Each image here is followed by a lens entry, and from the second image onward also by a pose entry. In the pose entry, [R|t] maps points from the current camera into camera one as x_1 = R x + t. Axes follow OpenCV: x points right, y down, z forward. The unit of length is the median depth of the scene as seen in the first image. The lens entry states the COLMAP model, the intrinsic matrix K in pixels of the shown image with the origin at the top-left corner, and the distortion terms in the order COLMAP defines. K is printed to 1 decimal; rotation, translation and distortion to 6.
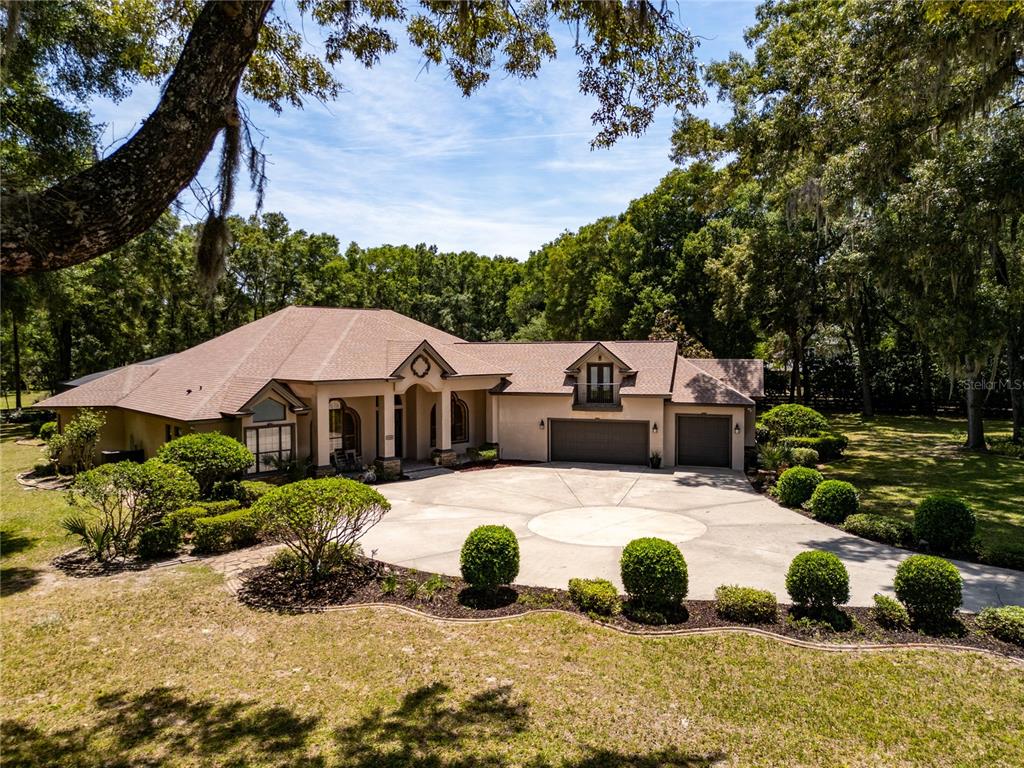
lens RADIAL K [[713.9, 0, 512.0], [0, 713.9, 384.0], [0, 0, 1]] dist [0.004250, -0.004060]
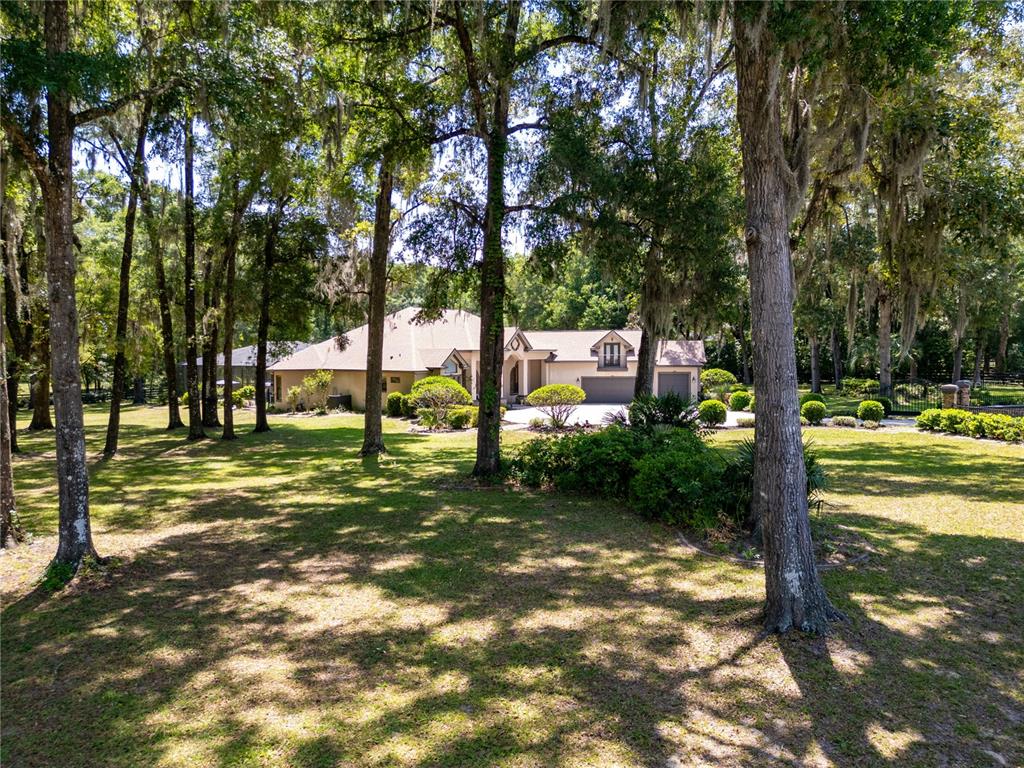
lens RADIAL K [[713.9, 0, 512.0], [0, 713.9, 384.0], [0, 0, 1]] dist [0.004250, -0.004060]
pose [[0.979807, -0.010823, 0.199653, -0.430523], [0.012191, 0.999910, -0.005624, 0.071802], [-0.199574, 0.007944, 0.979851, -0.565088]]
